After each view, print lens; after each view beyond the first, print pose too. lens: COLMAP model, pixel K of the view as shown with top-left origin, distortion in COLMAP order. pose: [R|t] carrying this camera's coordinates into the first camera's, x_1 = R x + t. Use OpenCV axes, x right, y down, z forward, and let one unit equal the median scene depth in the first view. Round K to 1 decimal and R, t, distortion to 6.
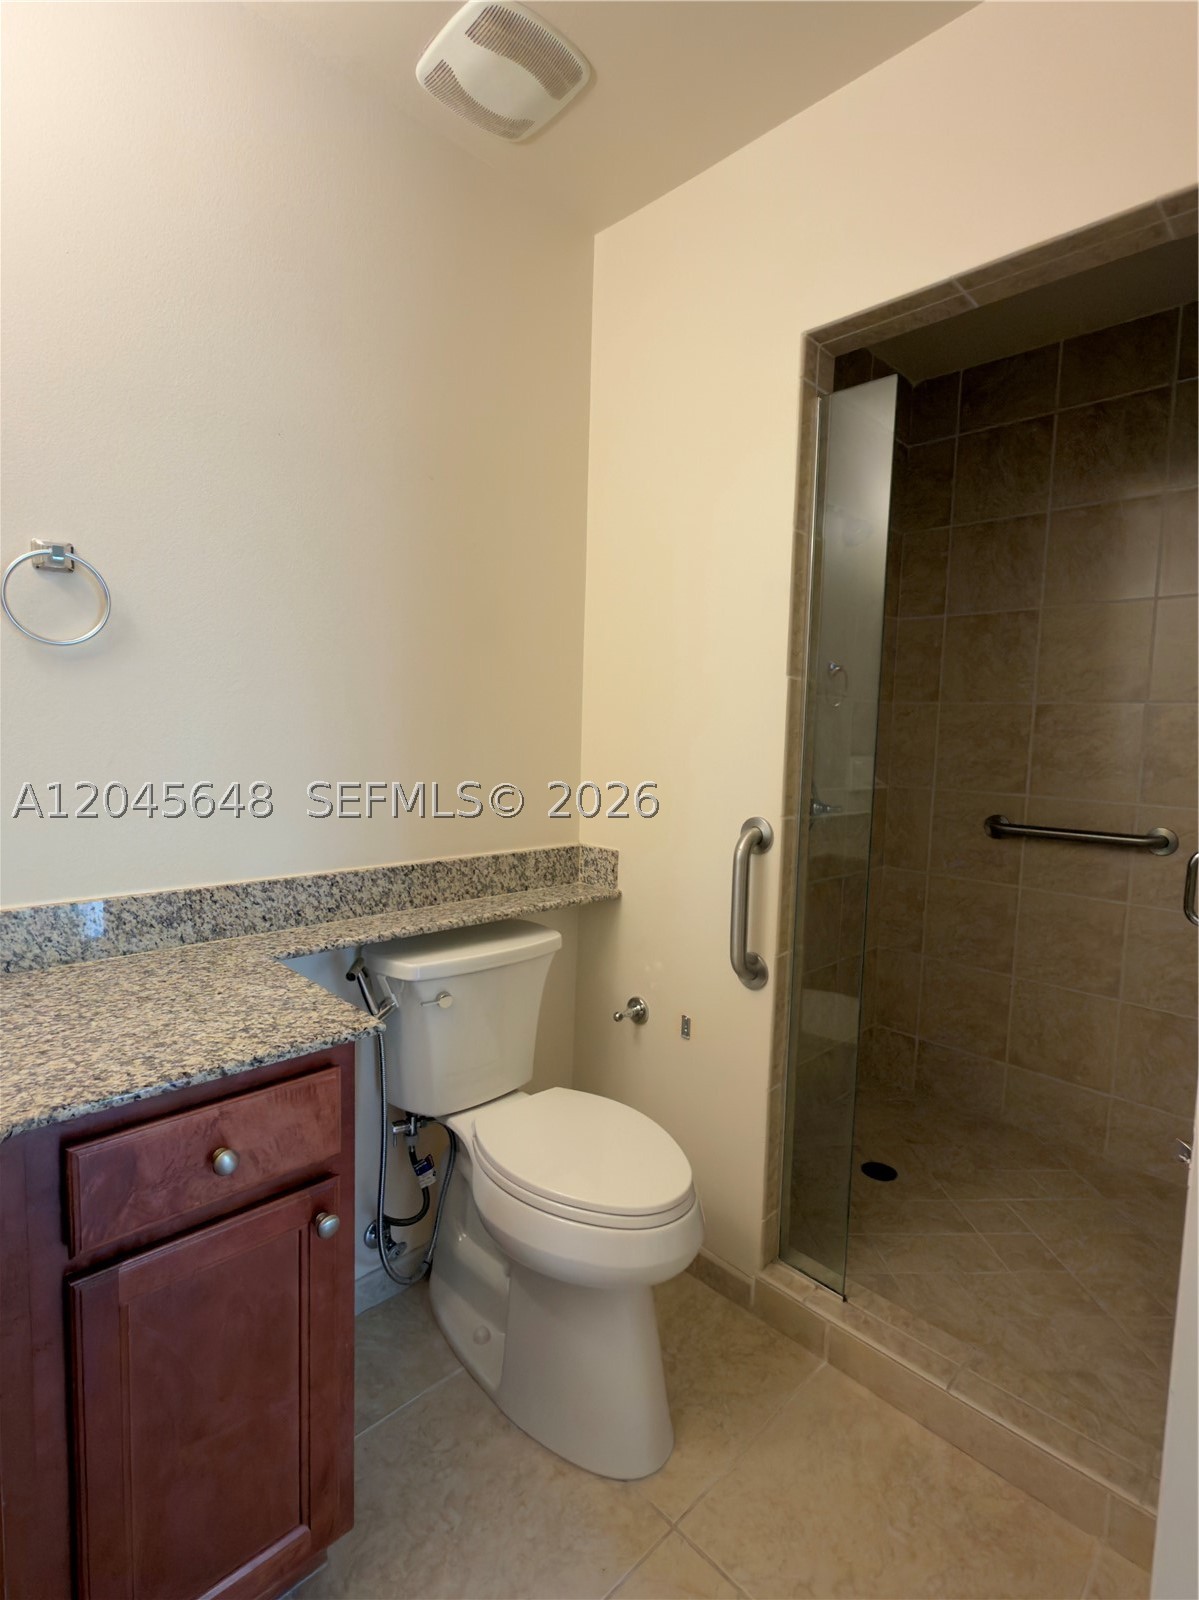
lens RADIAL K [[779.0, 0, 596.0], [0, 779.0, 796.7], [0, 0, 1]] dist [-0.002716, 0.001018]
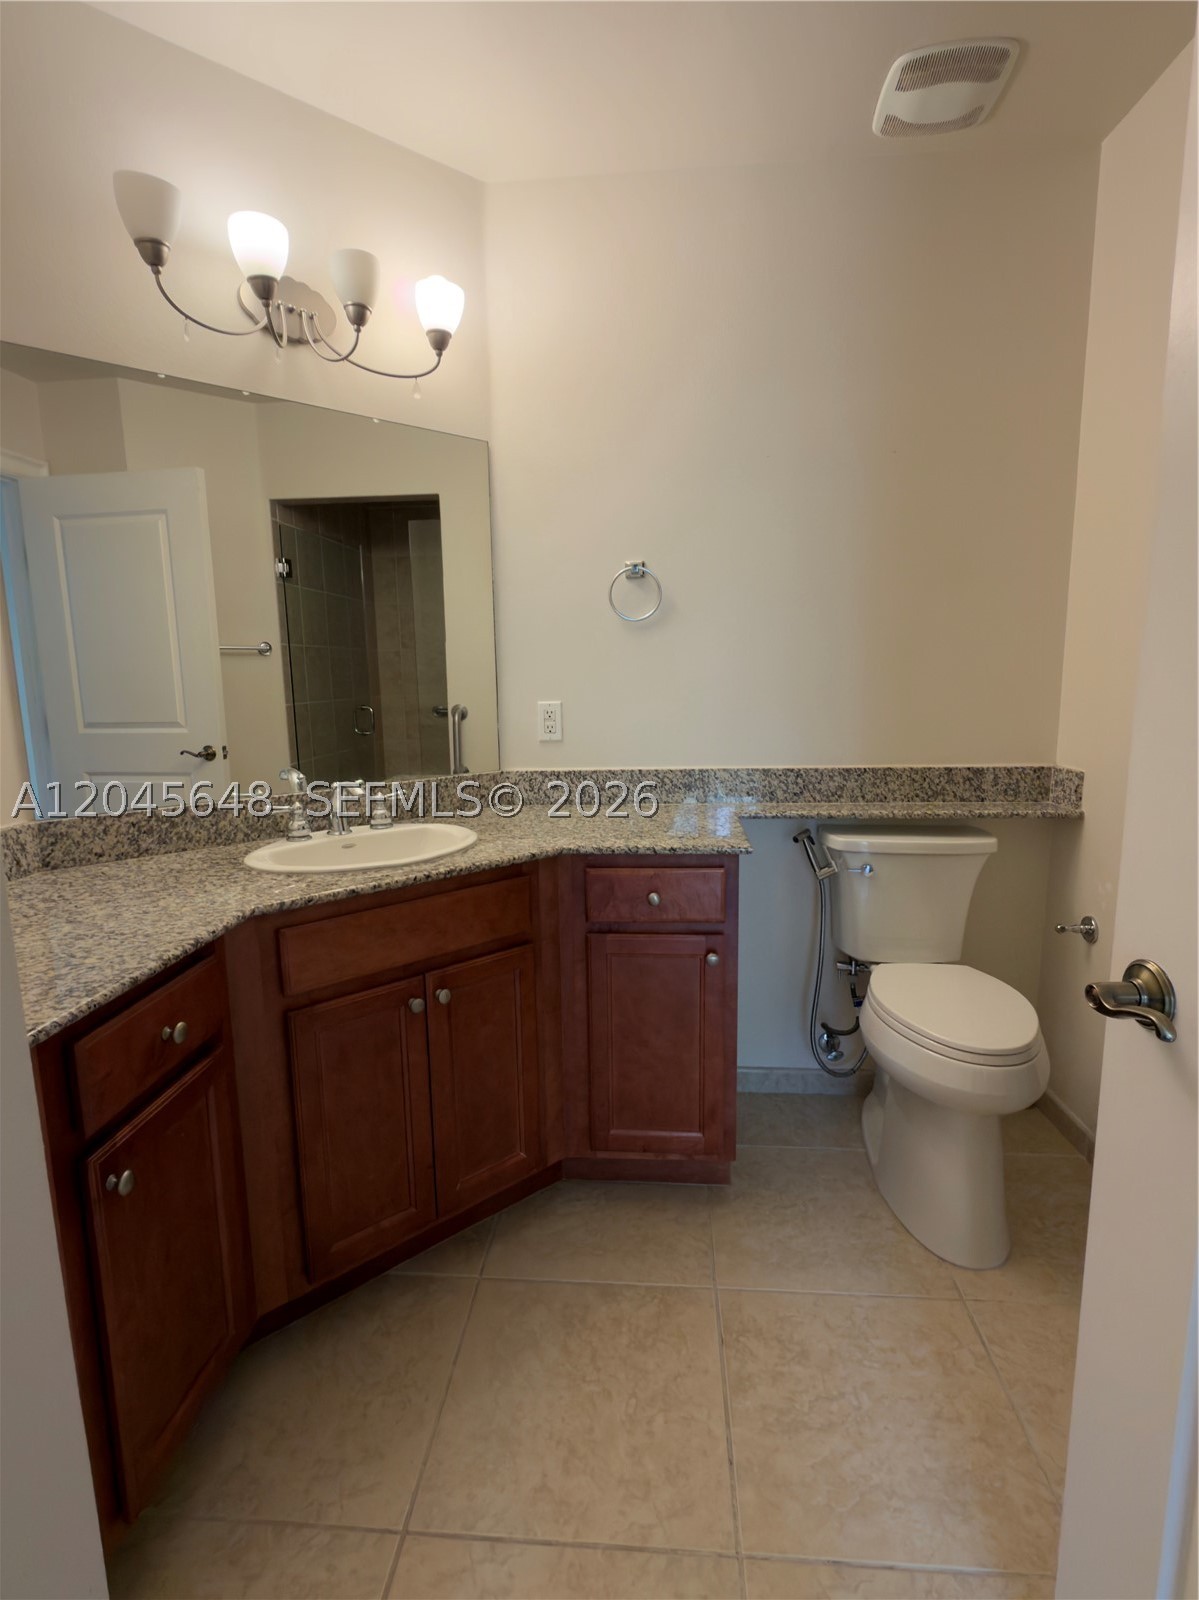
lens RADIAL K [[779.0, 0, 604.2], [0, 779.0, 798.0], [0, 0, 1]] dist [-0.002716, 0.001018]
pose [[0.660133, 0.080367, -0.746837, 0.455444], [-0.028695, 0.996232, 0.081840, 0.045903], [0.750601, -0.032594, 0.659952, -0.171067]]
